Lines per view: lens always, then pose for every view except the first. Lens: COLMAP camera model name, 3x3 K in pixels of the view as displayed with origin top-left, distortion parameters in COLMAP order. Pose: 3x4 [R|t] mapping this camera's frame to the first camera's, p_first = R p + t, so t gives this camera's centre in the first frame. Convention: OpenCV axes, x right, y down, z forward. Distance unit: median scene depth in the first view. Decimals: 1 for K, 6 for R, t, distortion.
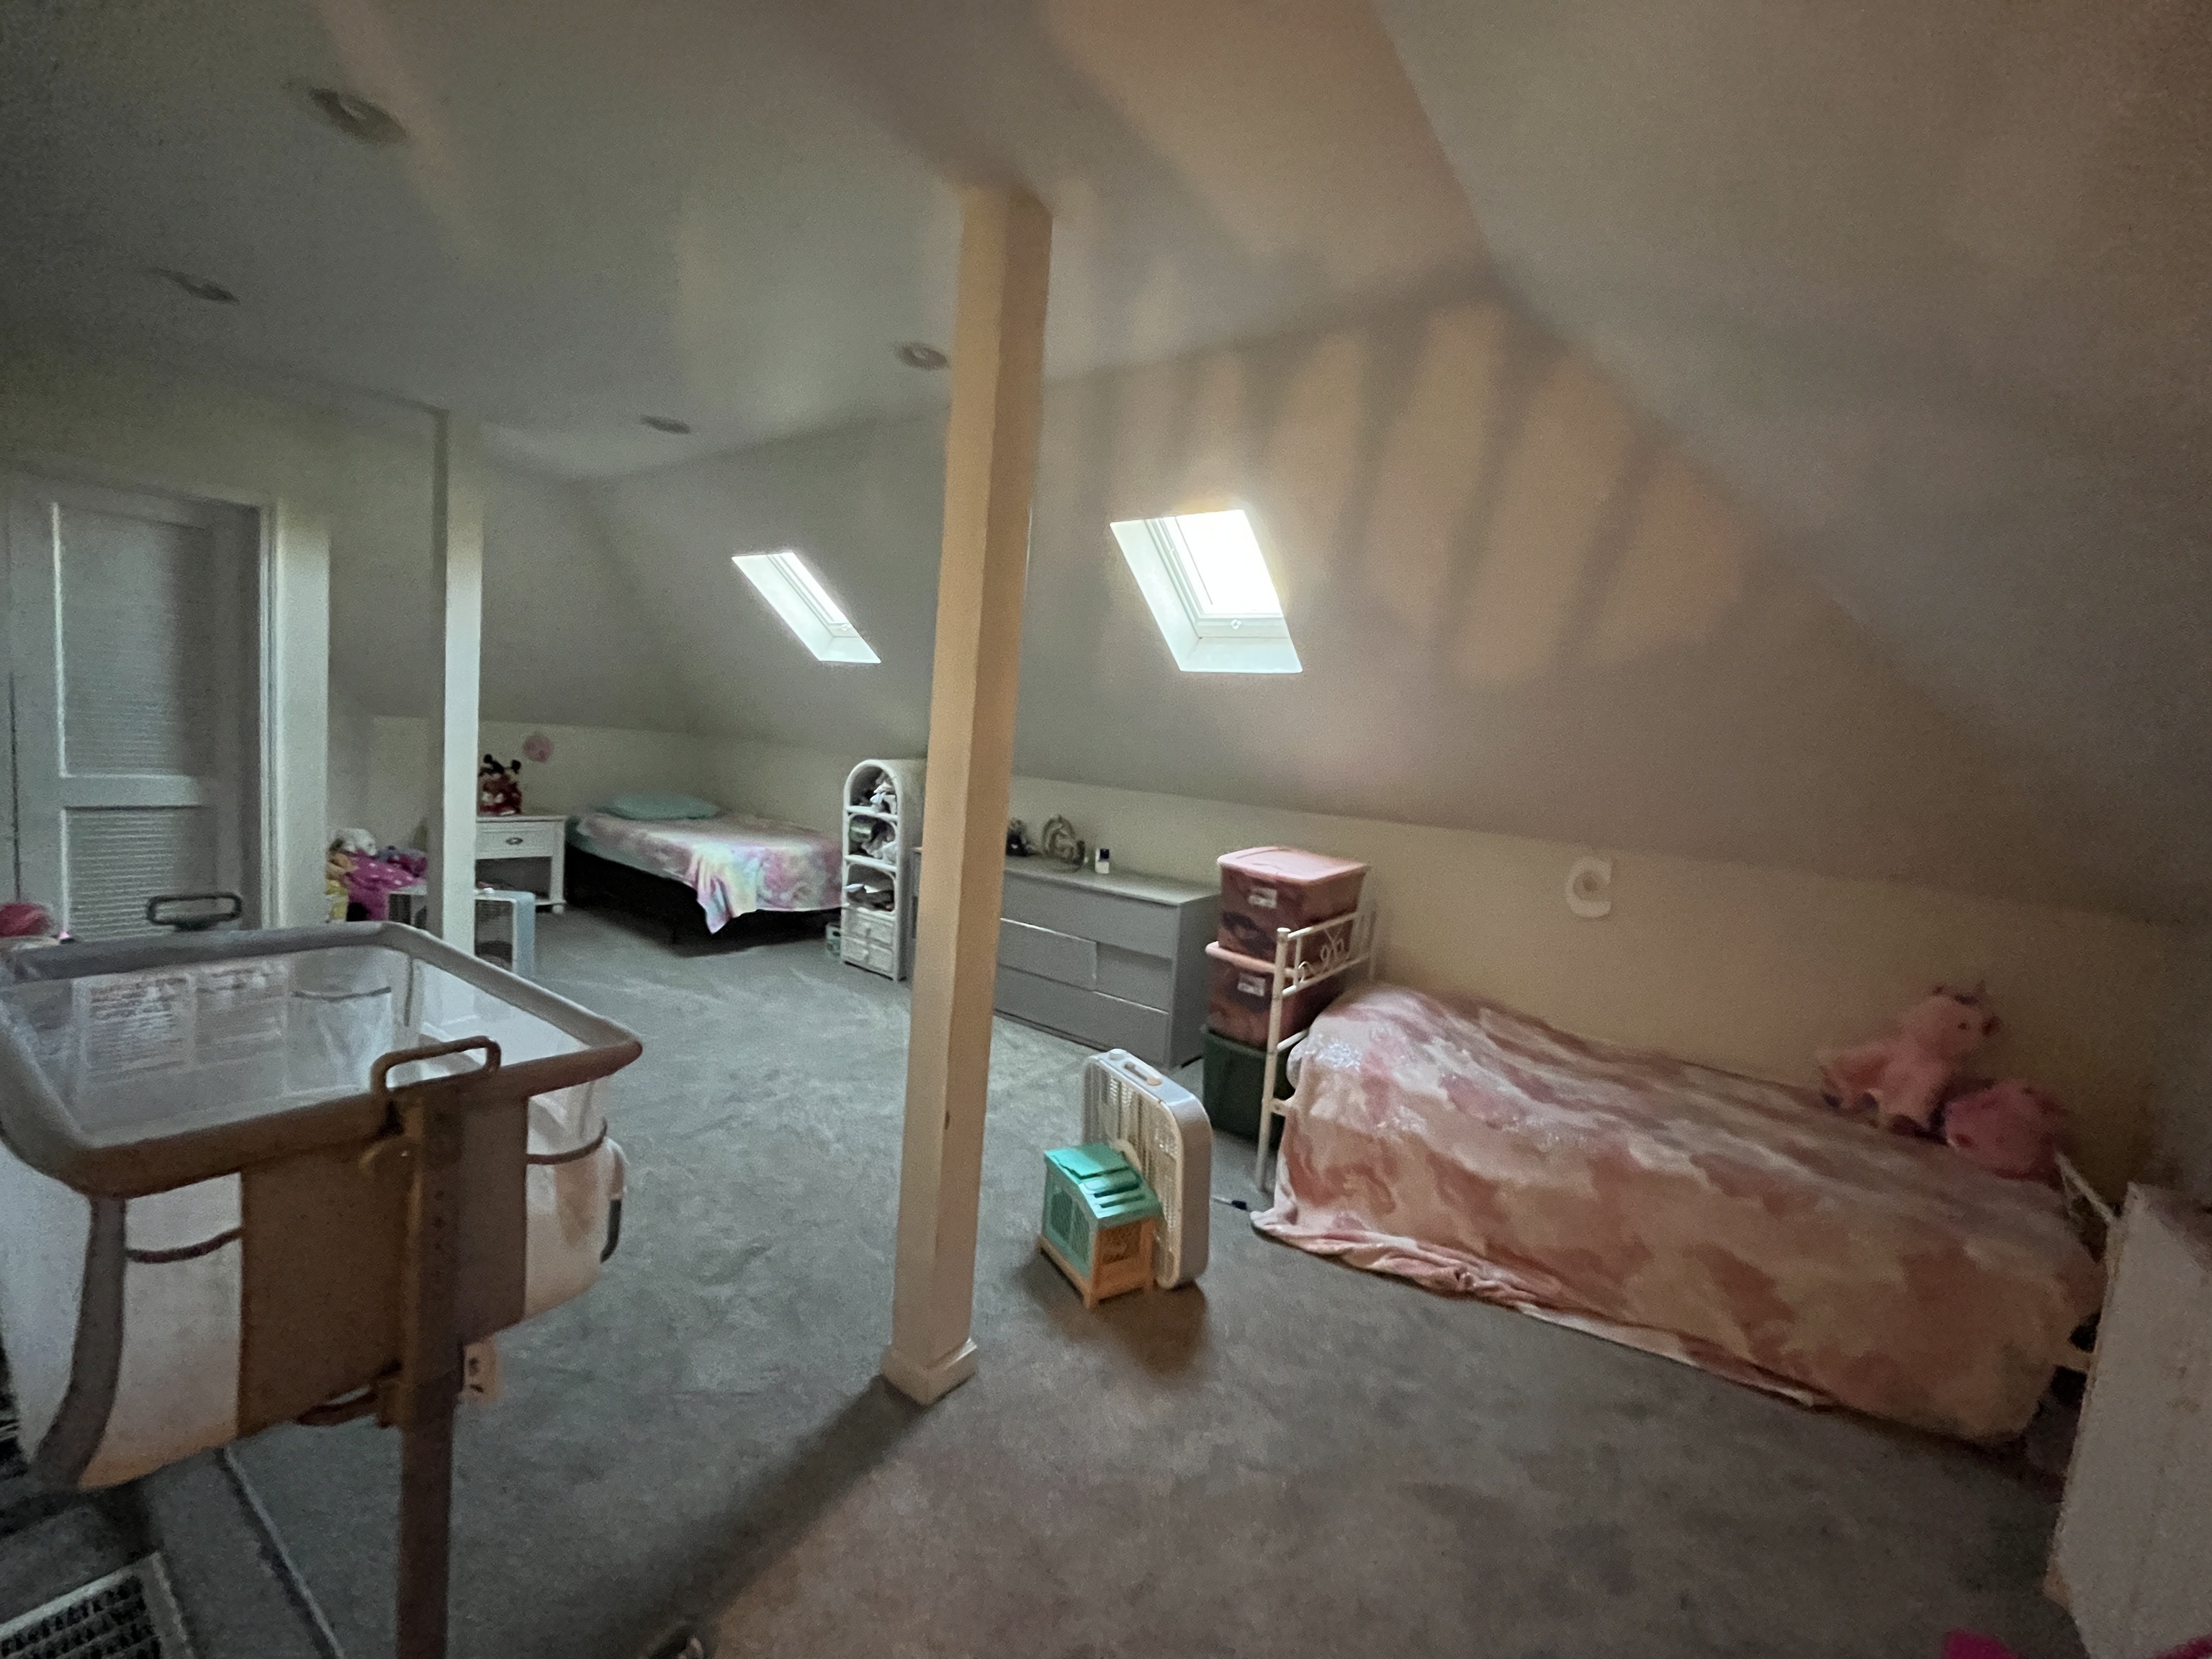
lens RADIAL K [[902.8, 0, 1110.2], [0, 902.8, 823.2], [0, 0, 1]] dist [-0.002584, 0.000062]
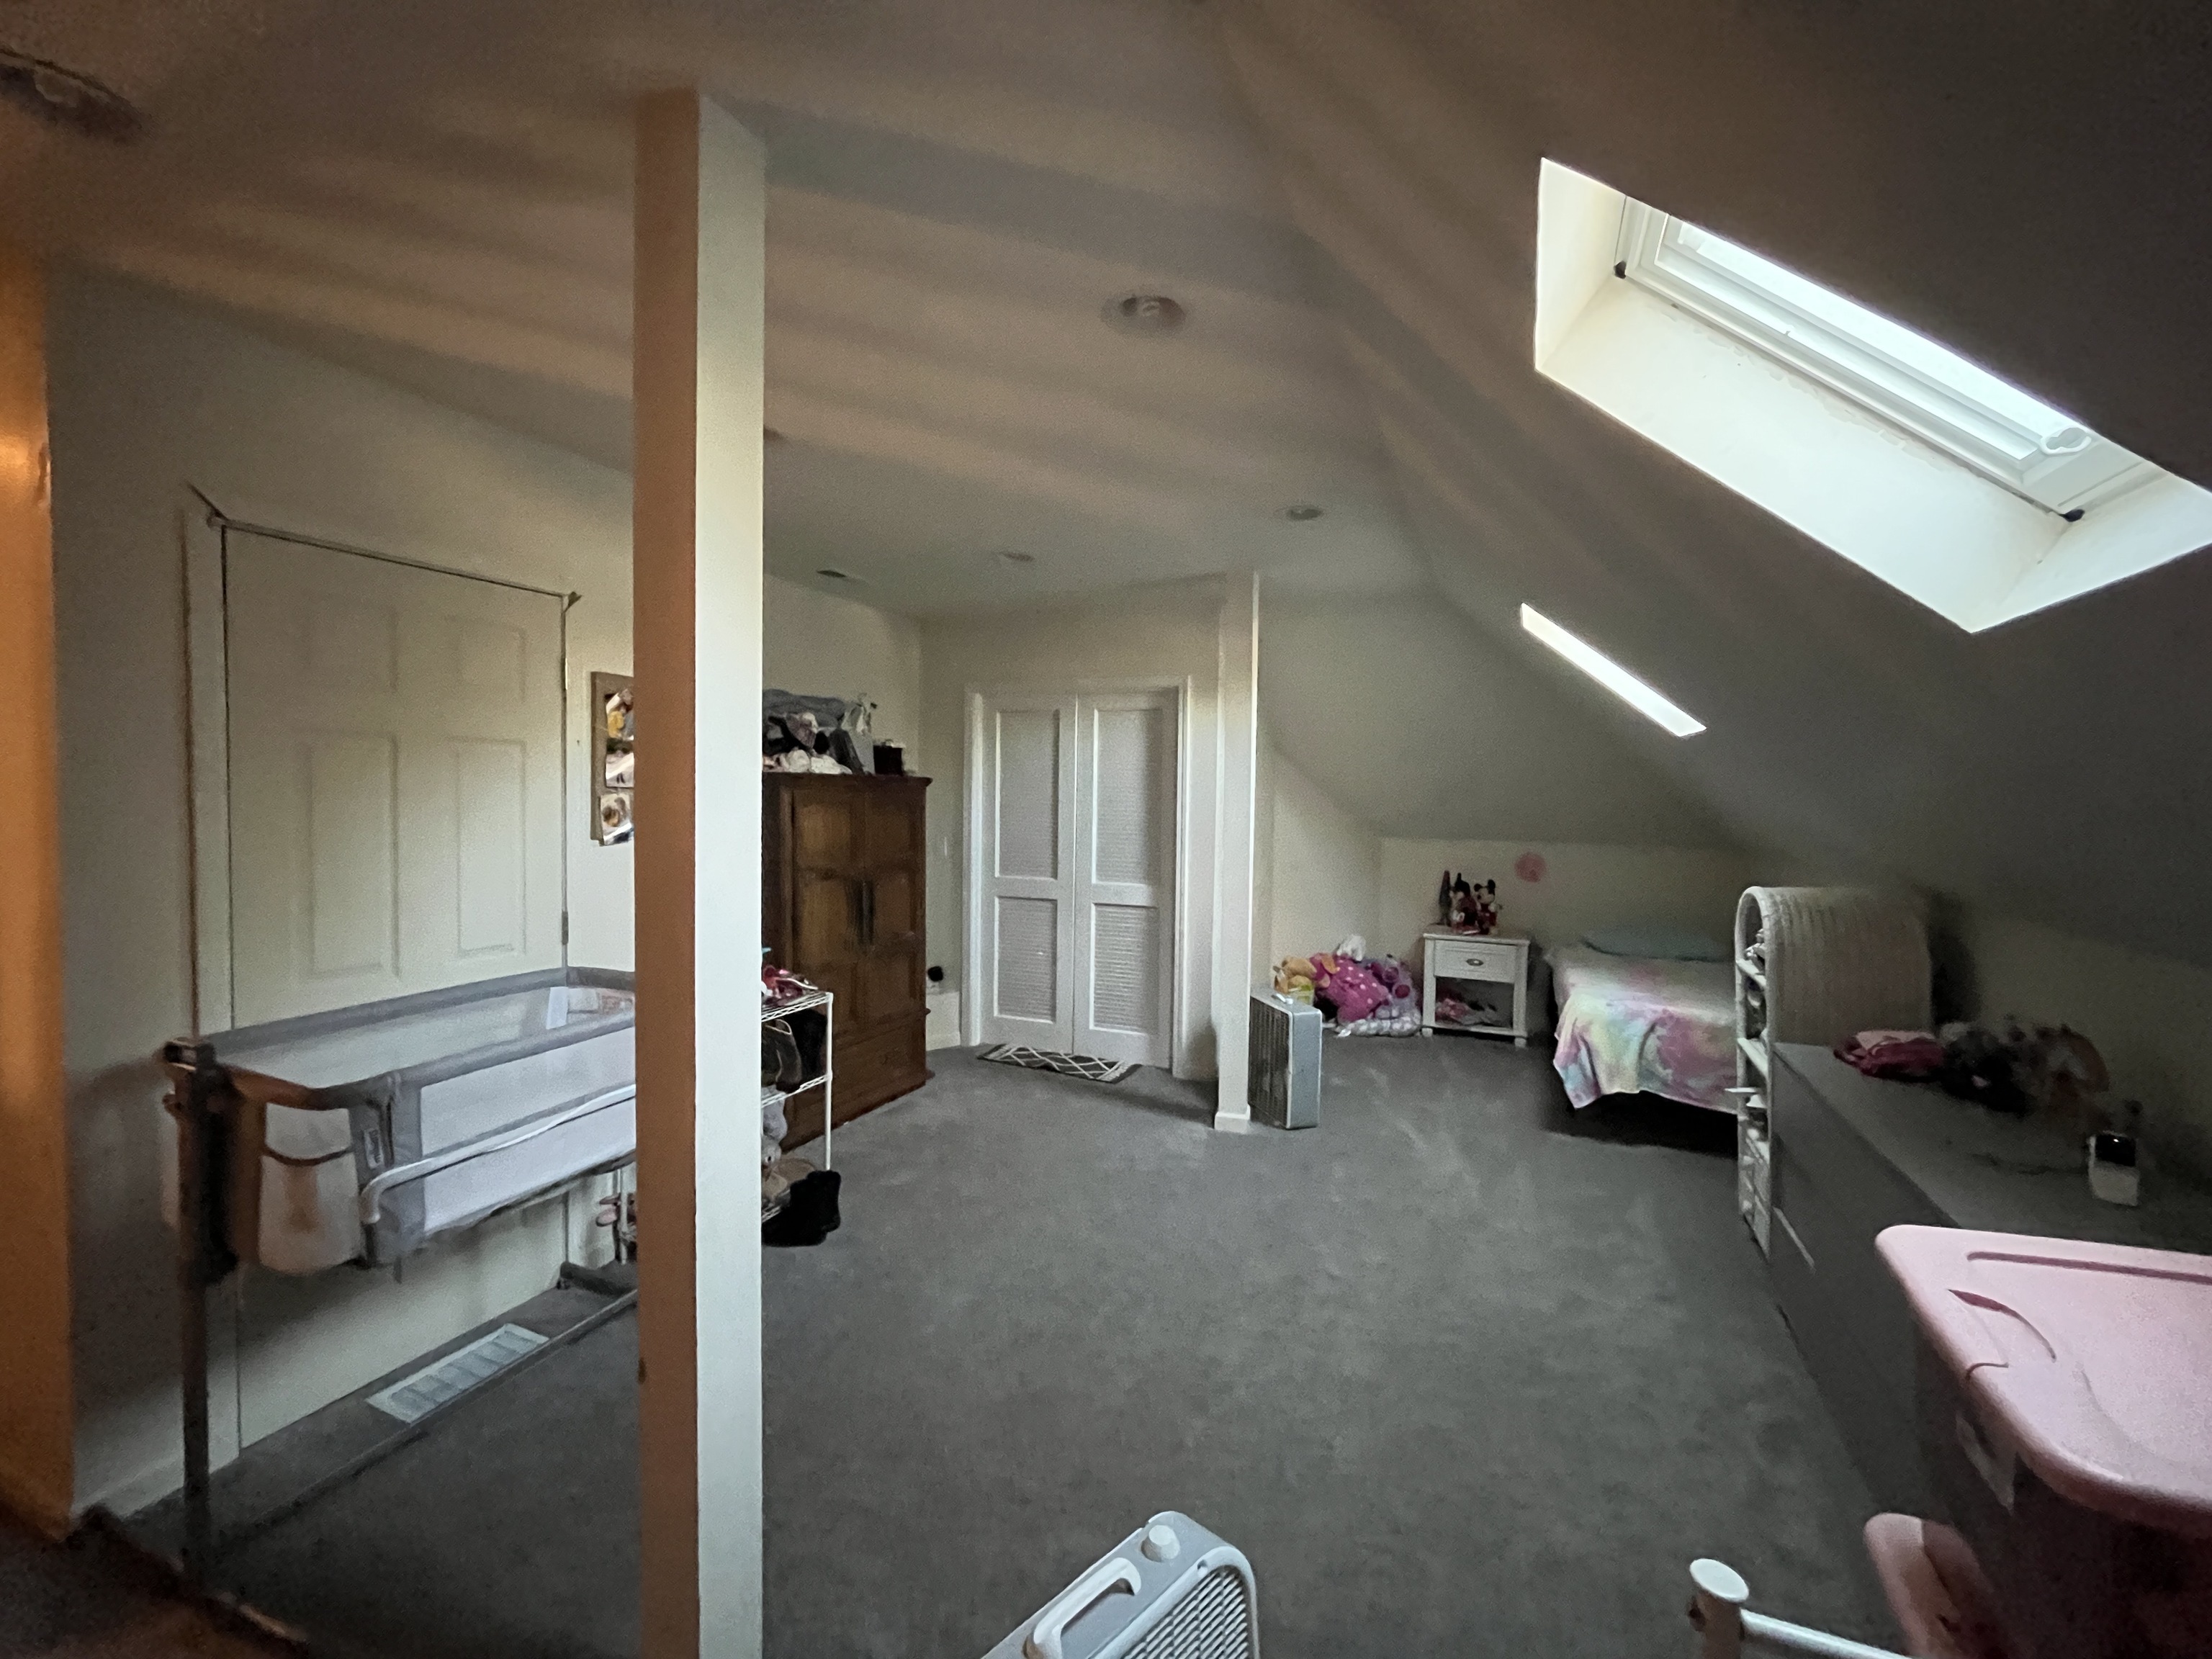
lens RADIAL K [[902.8, 0, 1112.9], [0, 902.8, 826.7], [0, 0, 1]] dist [-0.002584, 0.000062]
pose [[0.219450, -0.044571, -0.974605, 0.223414], [-0.085292, 0.994255, -0.064675, -0.031336], [0.971888, 0.097319, 0.214388, 0.420503]]
